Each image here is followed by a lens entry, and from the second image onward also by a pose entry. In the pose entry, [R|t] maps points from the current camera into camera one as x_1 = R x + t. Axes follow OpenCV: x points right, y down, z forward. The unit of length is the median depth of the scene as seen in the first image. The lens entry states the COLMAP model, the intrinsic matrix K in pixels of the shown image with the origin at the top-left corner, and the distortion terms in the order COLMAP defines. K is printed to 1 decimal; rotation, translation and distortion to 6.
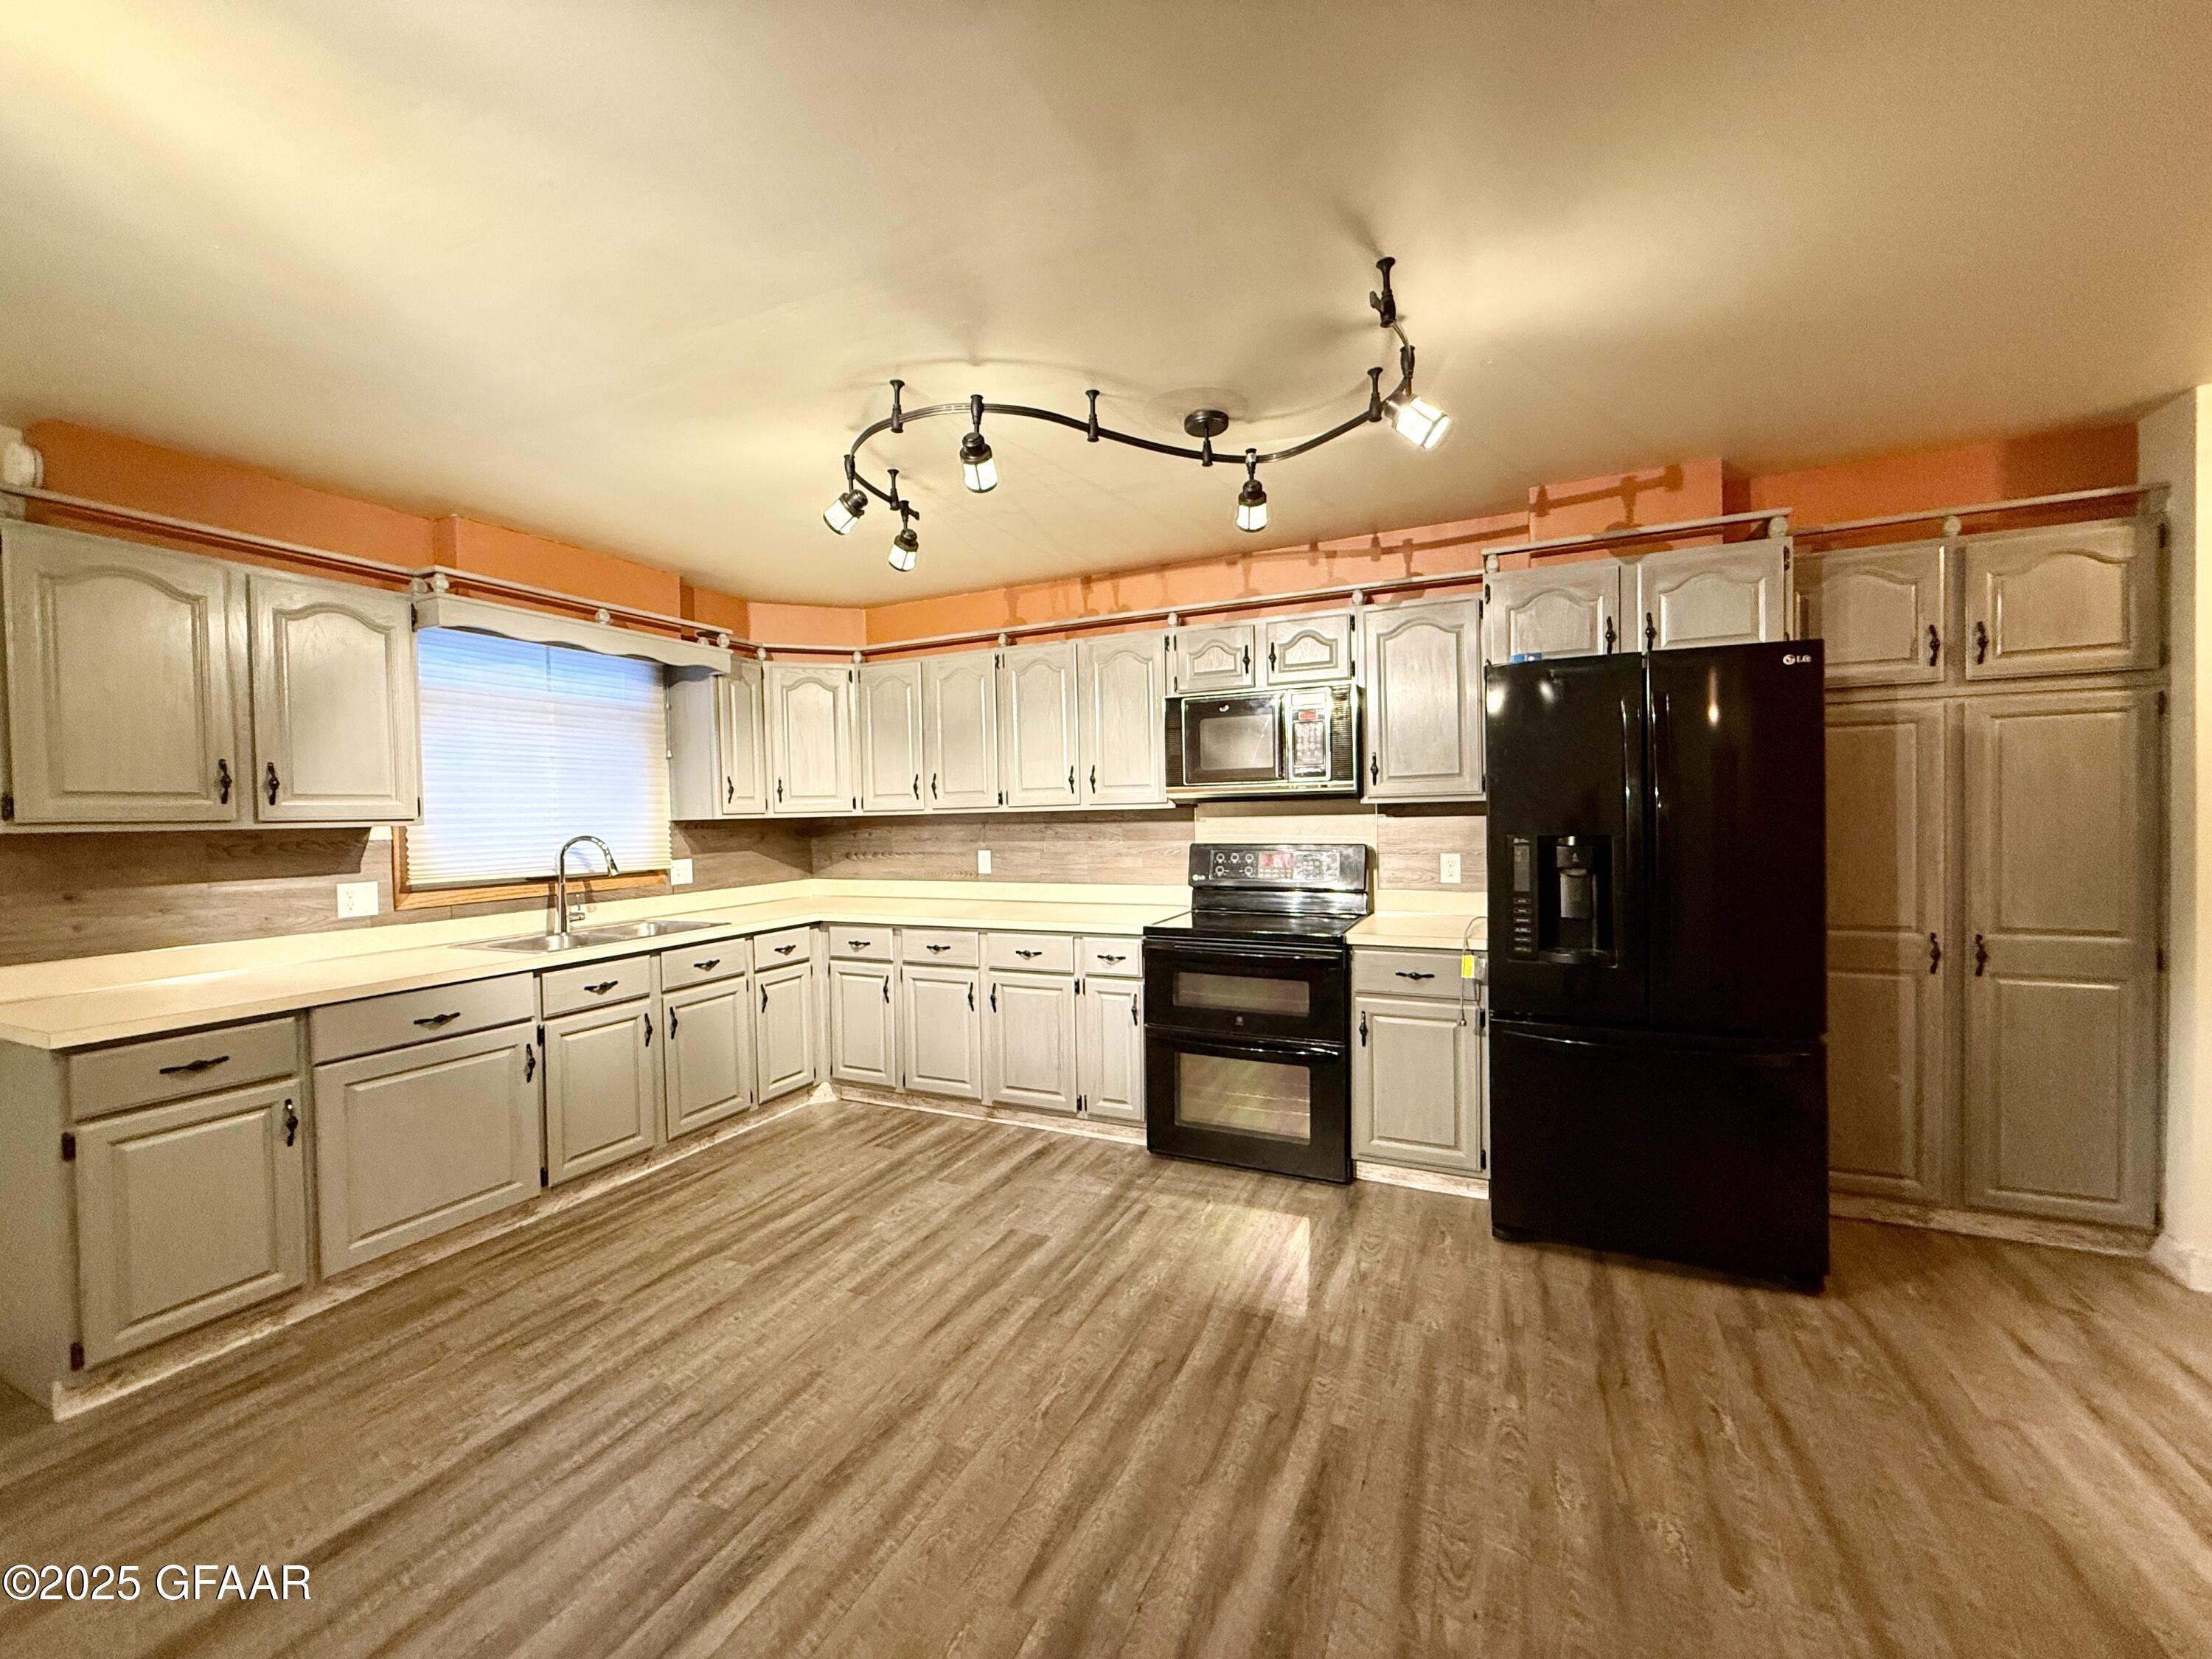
lens RADIAL K [[877.0, 0, 1101.2], [0, 877.0, 828.9], [0, 0, 1]] dist [-0.000878, -0.000009]
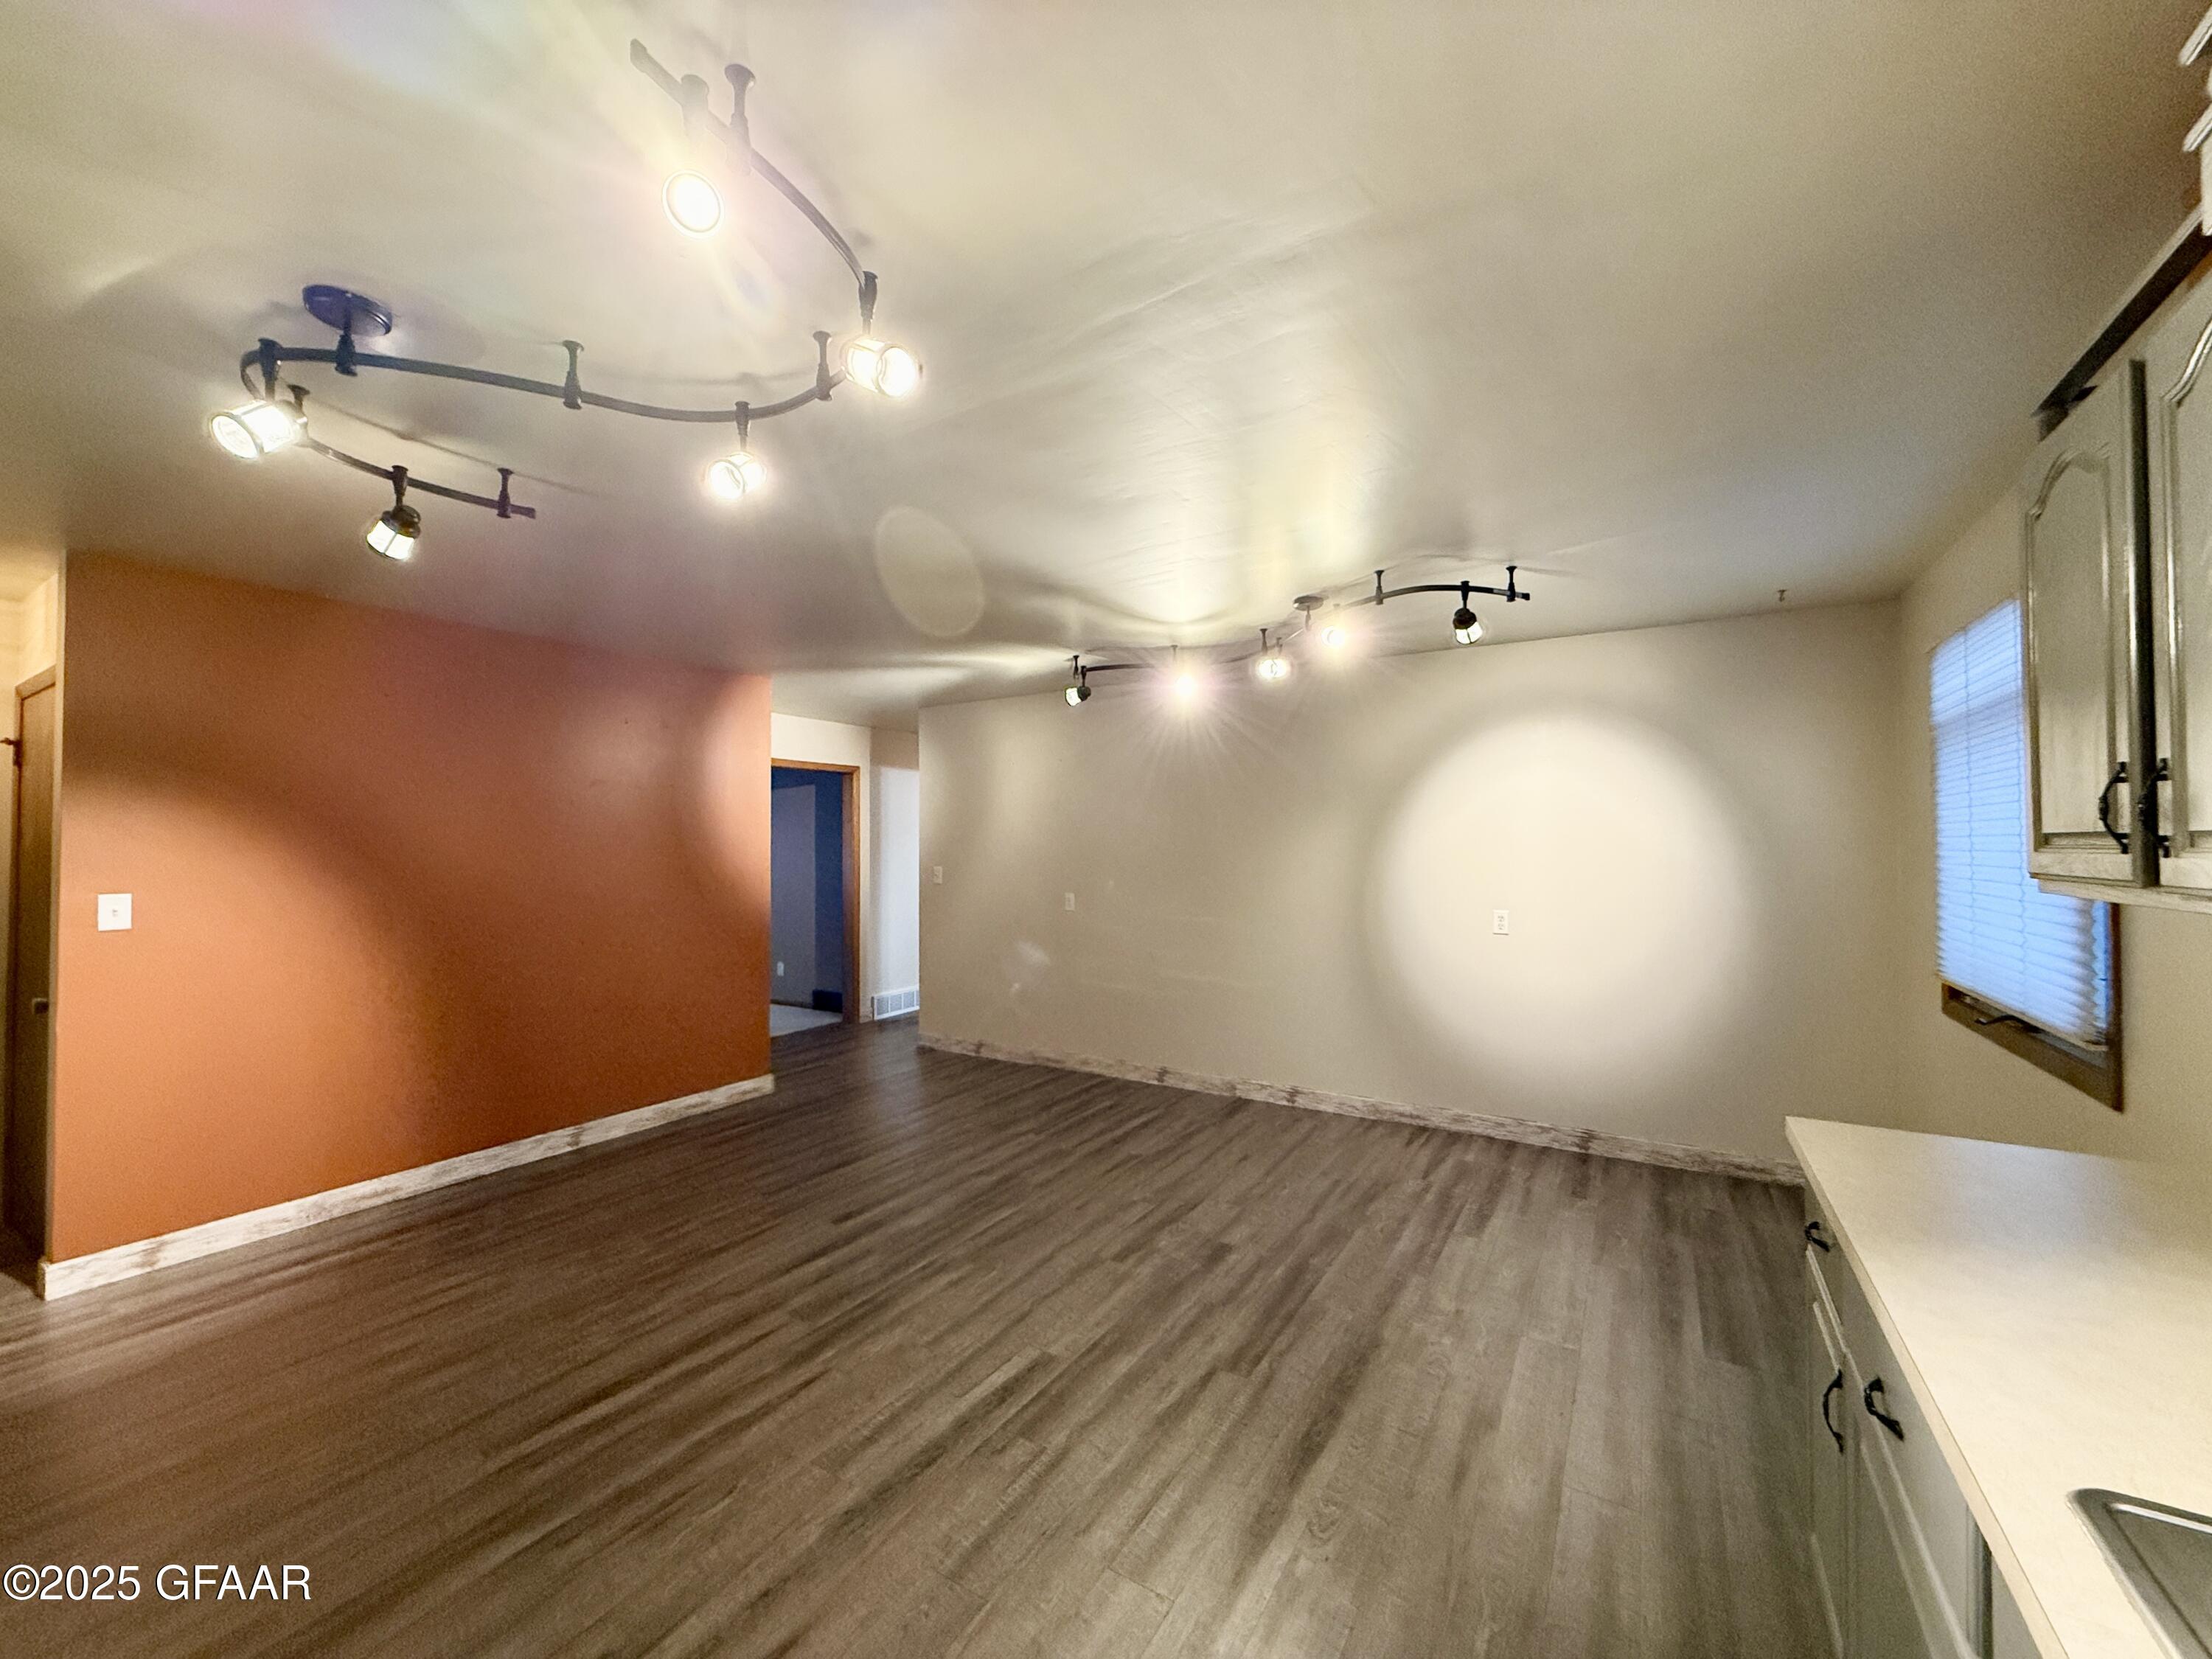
lens RADIAL K [[877.0, 0, 1101.2], [0, 877.0, 828.9], [0, 0, 1]] dist [-0.000878, -0.000009]
pose [[-0.992450, 0.026202, 0.119814, -0.374270], [0.026201, 0.999655, -0.001586, -0.044416], [-0.119815, 0.001565, -0.992795, 1.166145]]
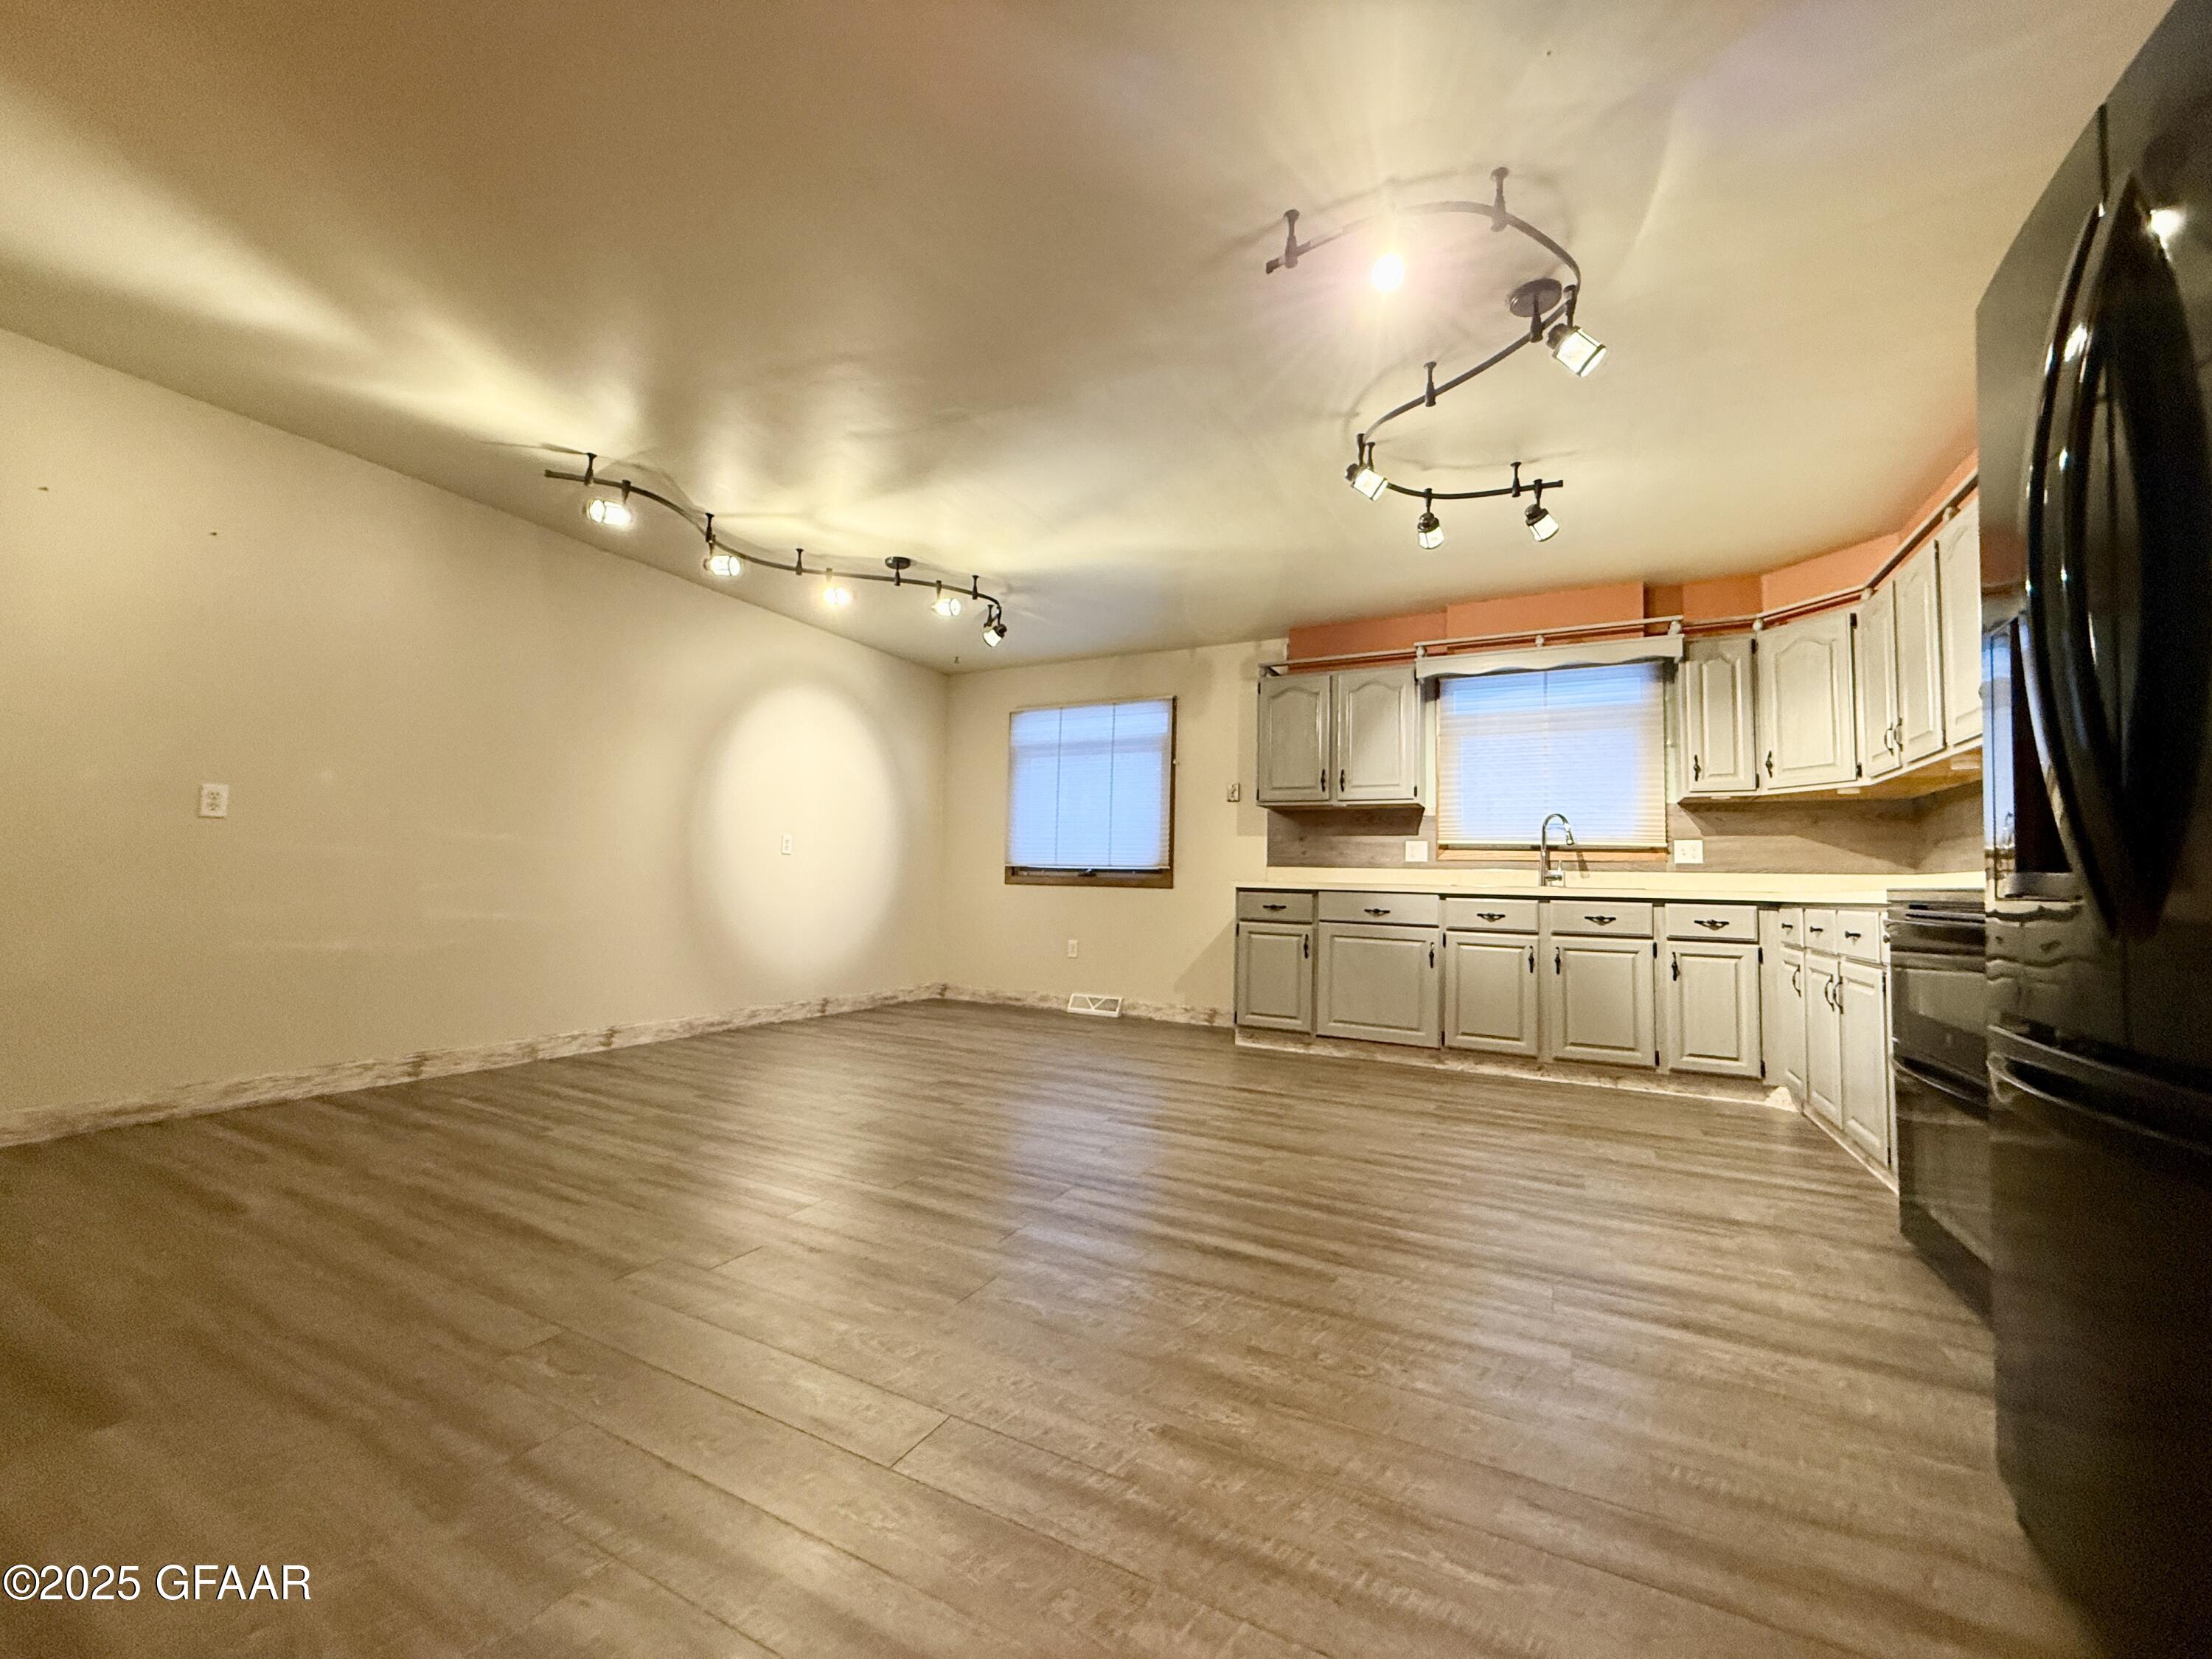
lens RADIAL K [[877.0, 0, 1101.2], [0, 877.0, 828.9], [0, 0, 1]] dist [-0.000878, -0.000009]
pose [[-0.044873, -0.044300, -0.998010, 0.776013], [-0.043671, 0.998148, -0.042342, 0.124040], [0.998038, 0.041684, -0.046725, 0.439928]]
